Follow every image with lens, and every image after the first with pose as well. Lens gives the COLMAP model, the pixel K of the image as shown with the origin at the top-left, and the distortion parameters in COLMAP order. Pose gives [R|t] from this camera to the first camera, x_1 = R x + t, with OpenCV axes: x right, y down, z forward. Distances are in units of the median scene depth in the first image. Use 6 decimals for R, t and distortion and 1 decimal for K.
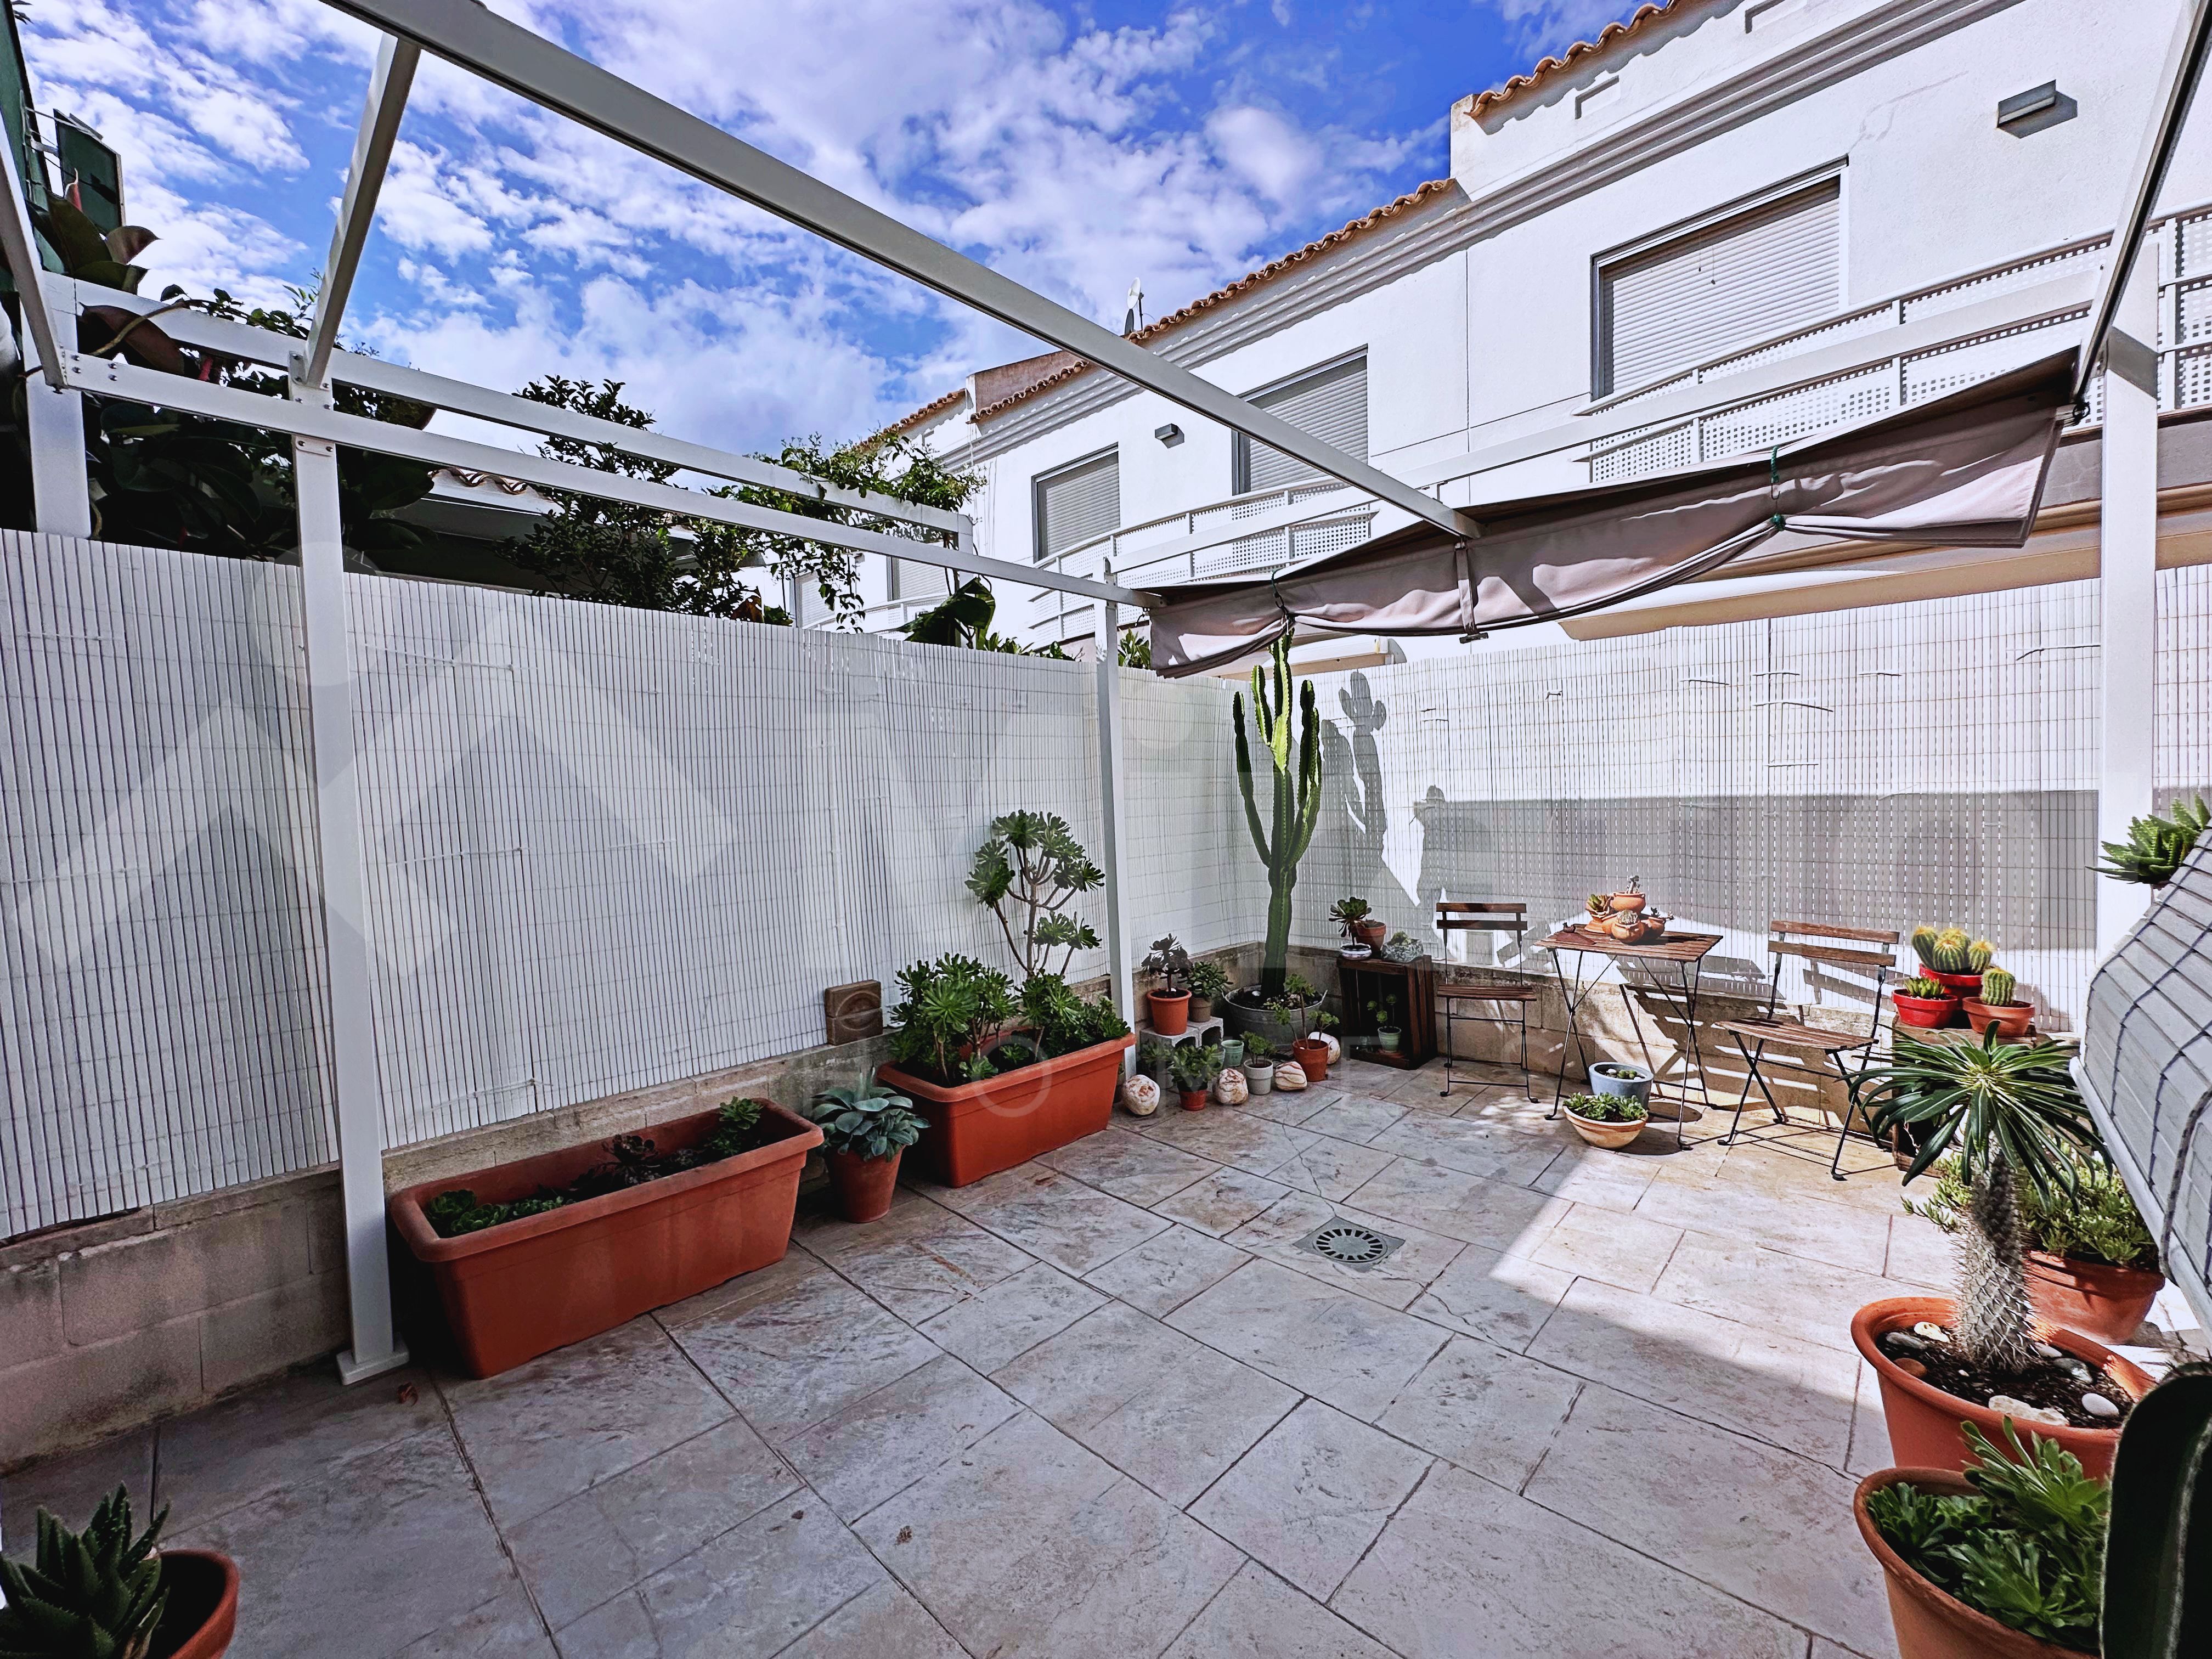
lens RADIAL K [[885.2, 0, 1101.3], [0, 885.2, 830.9], [0, 0, 1]] dist [-0.005576, 0.000800]
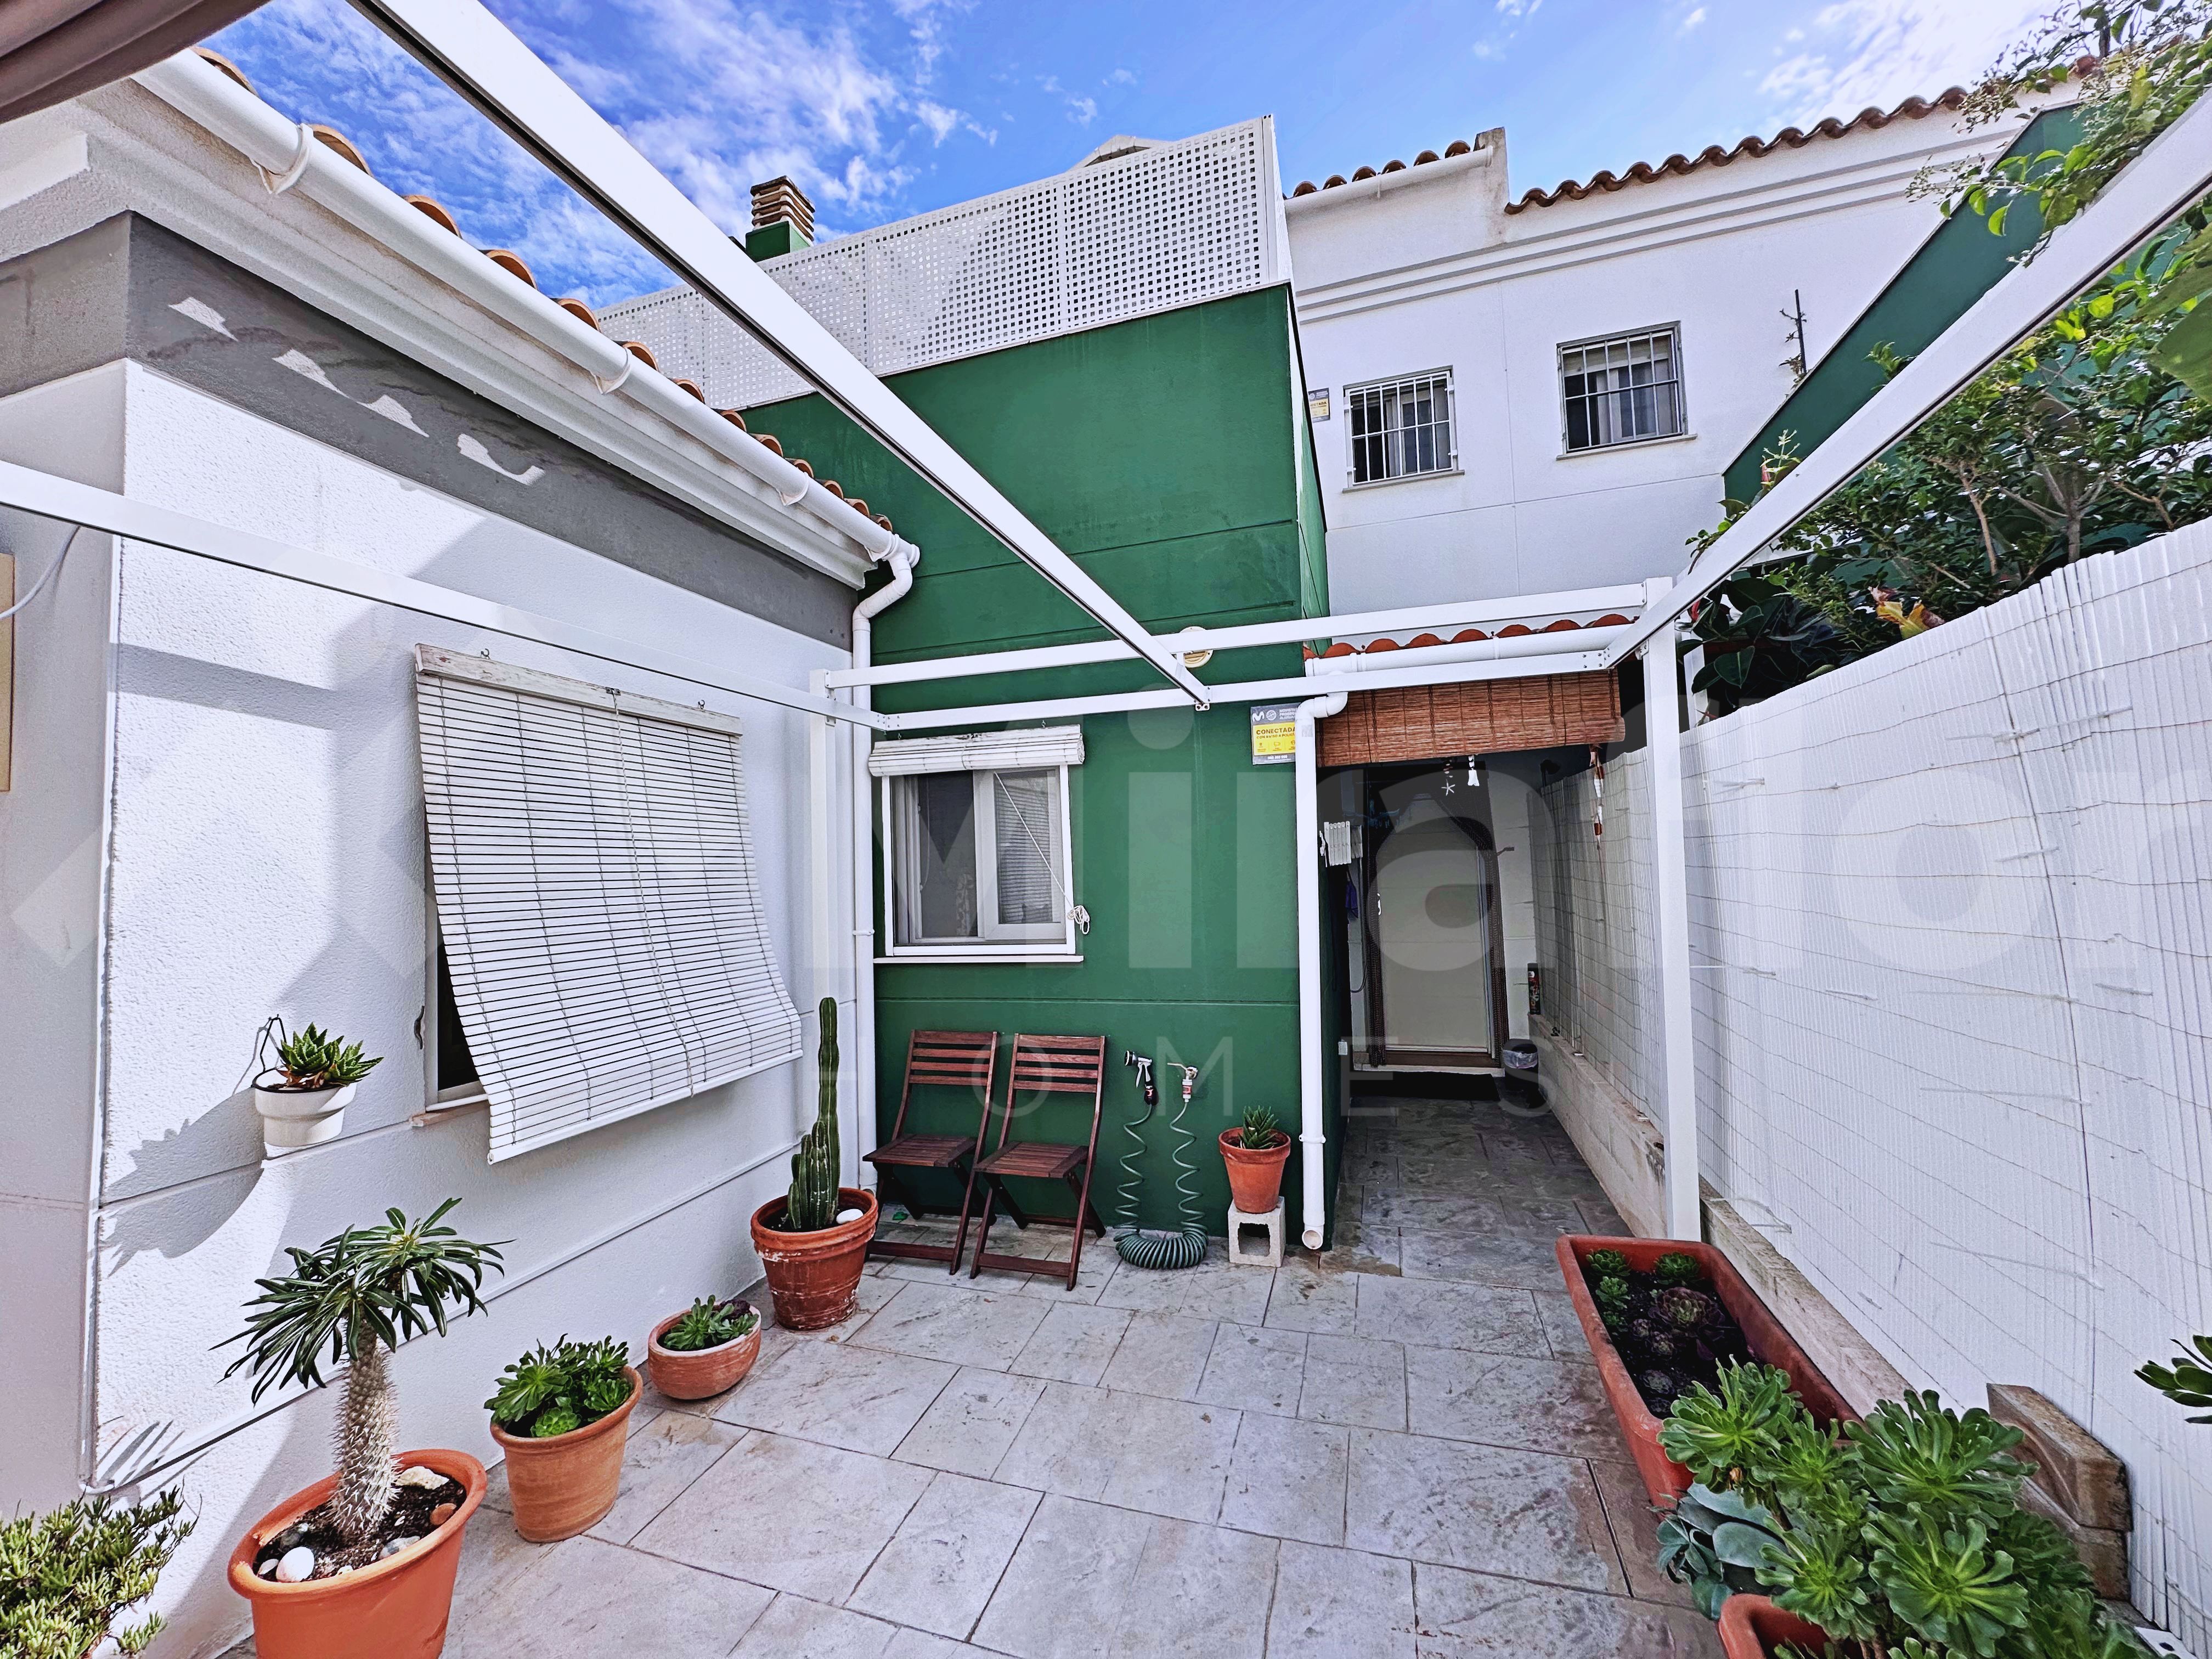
lens RADIAL K [[885.2, 0, 1104.2], [0, 885.2, 827.9], [0, 0, 1]] dist [-0.005576, 0.000800]
pose [[-0.892127, 0.038390, -0.450150, 0.294730], [0.039983, 0.999183, 0.005973, -0.126227], [0.450011, -0.012670, -0.892933, 1.147291]]
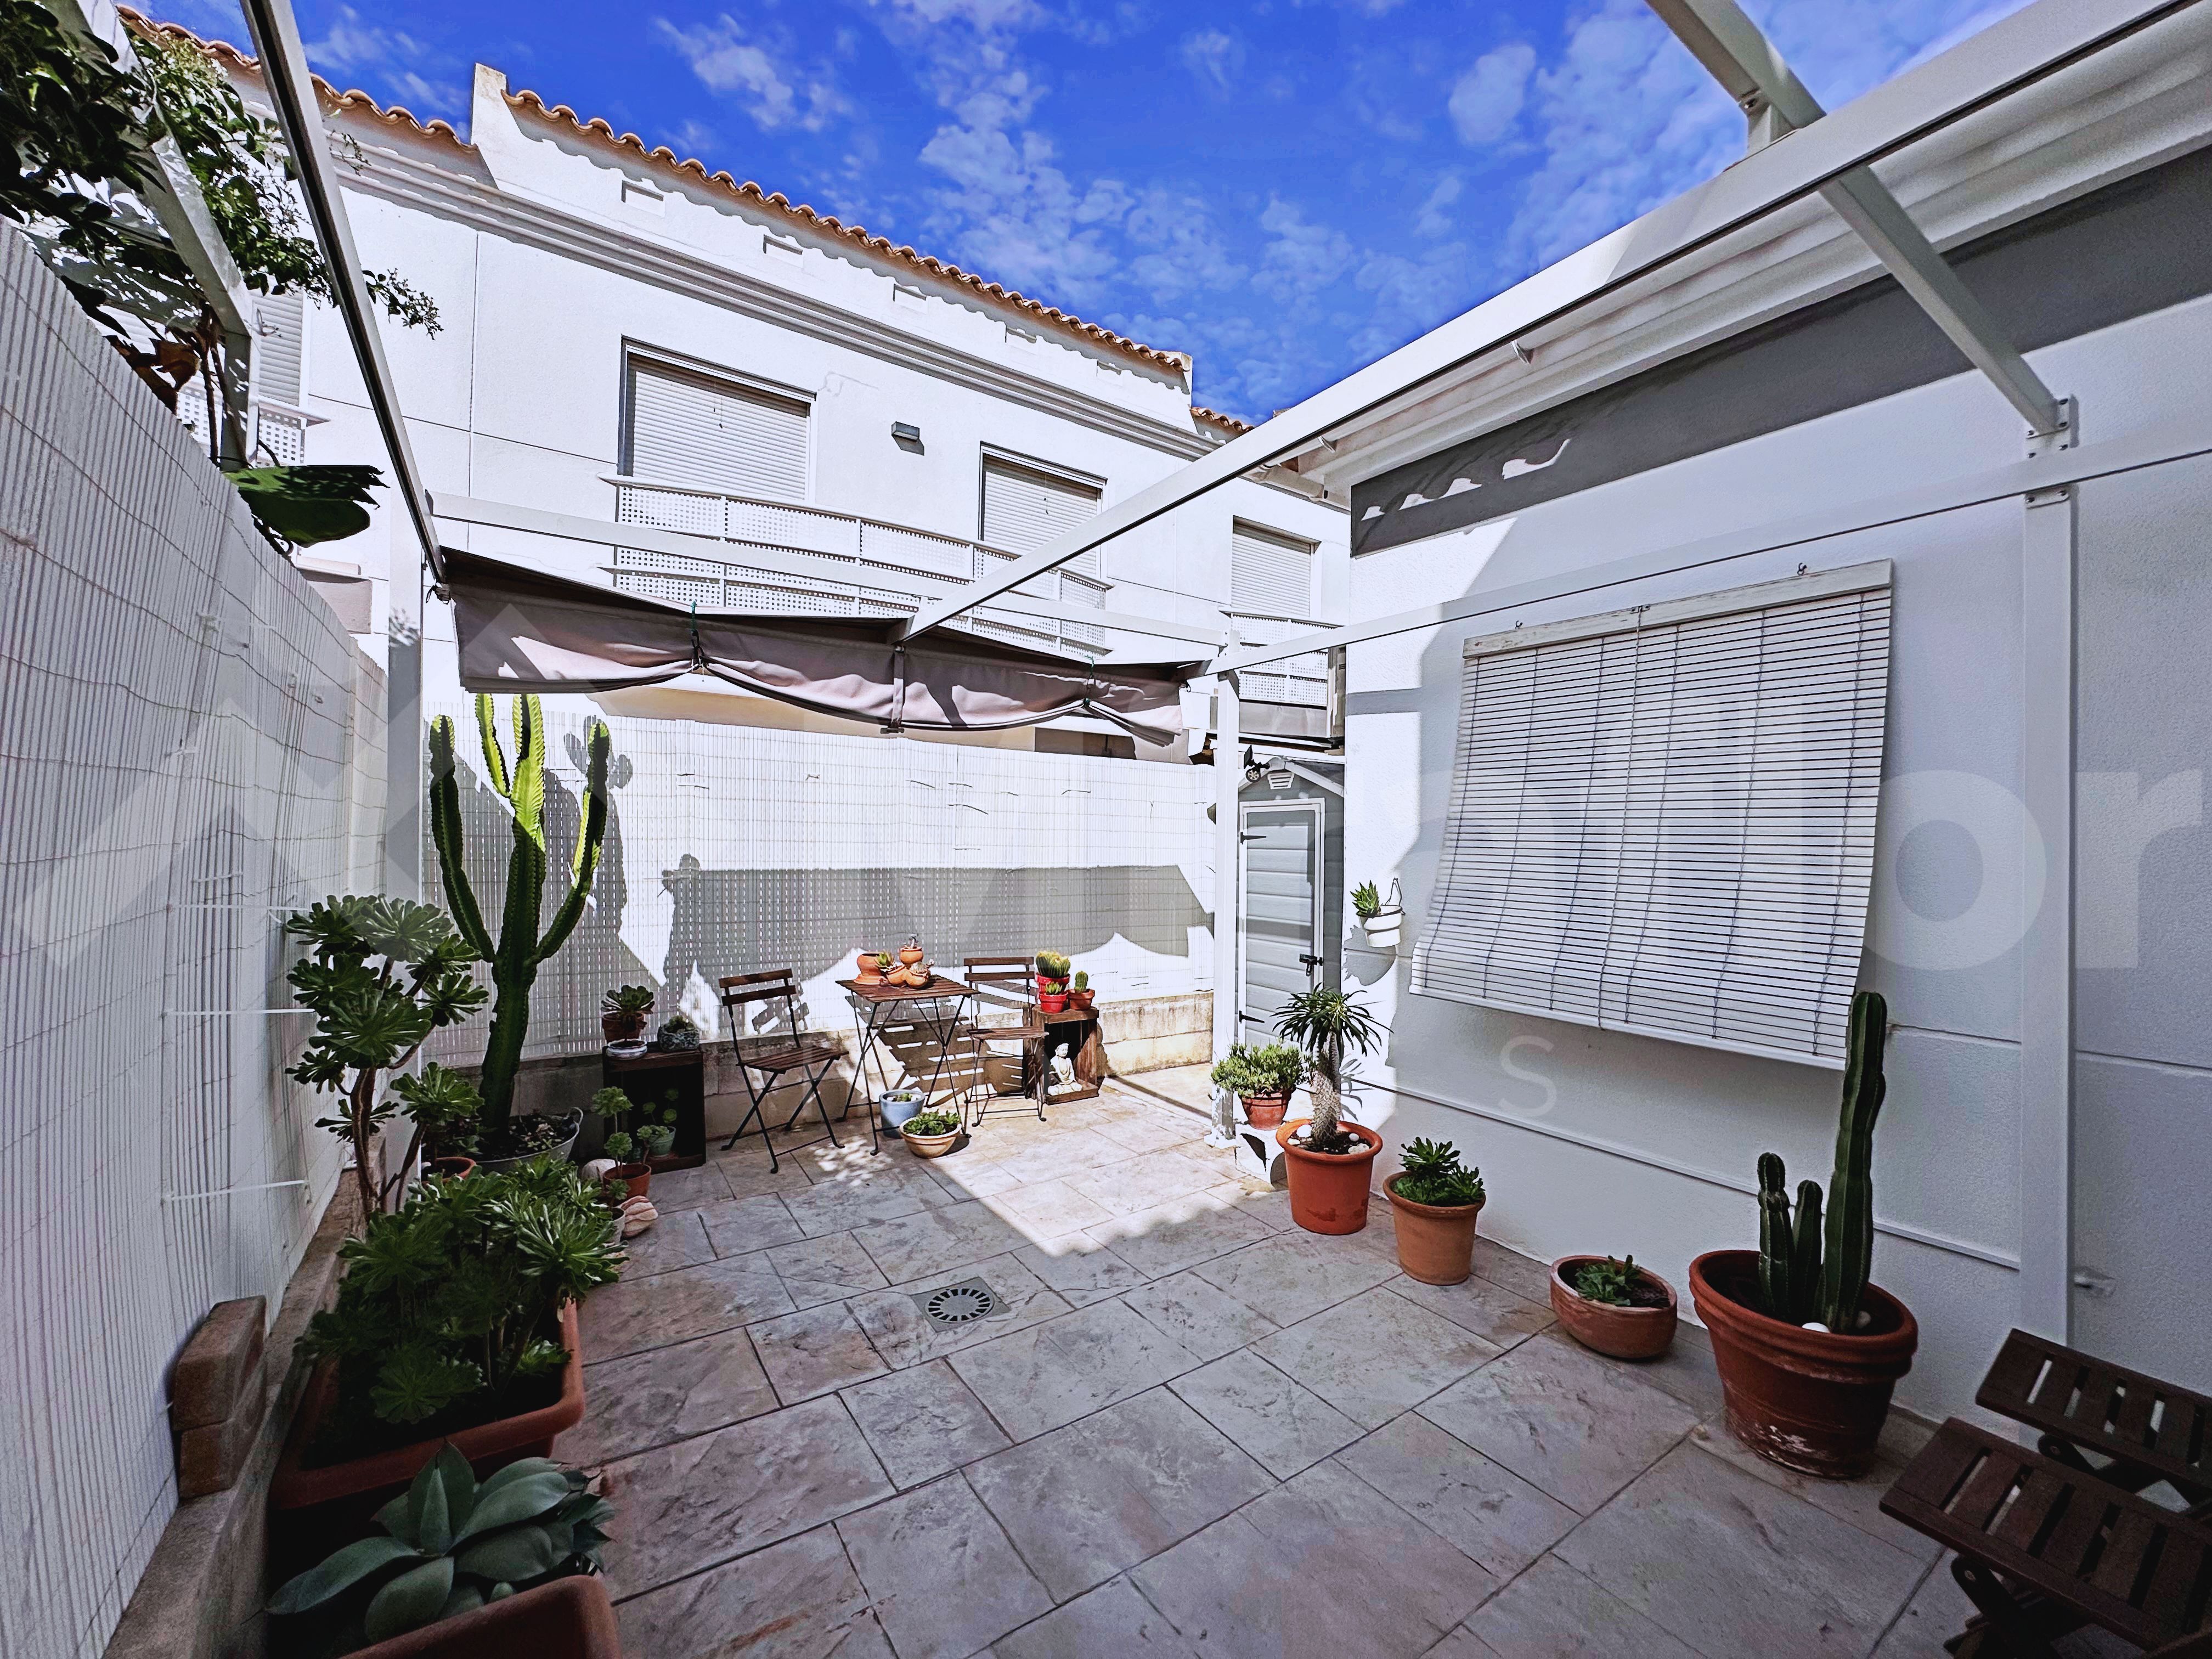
lens RADIAL K [[885.2, 0, 1106.2], [0, 885.2, 828.7], [0, 0, 1]] dist [-0.005576, 0.000800]
pose [[0.209585, 0.044694, 0.976768, -0.594898], [0.018475, 0.998595, -0.049657, -0.031605], [-0.977616, 0.028453, 0.208465, 0.487042]]
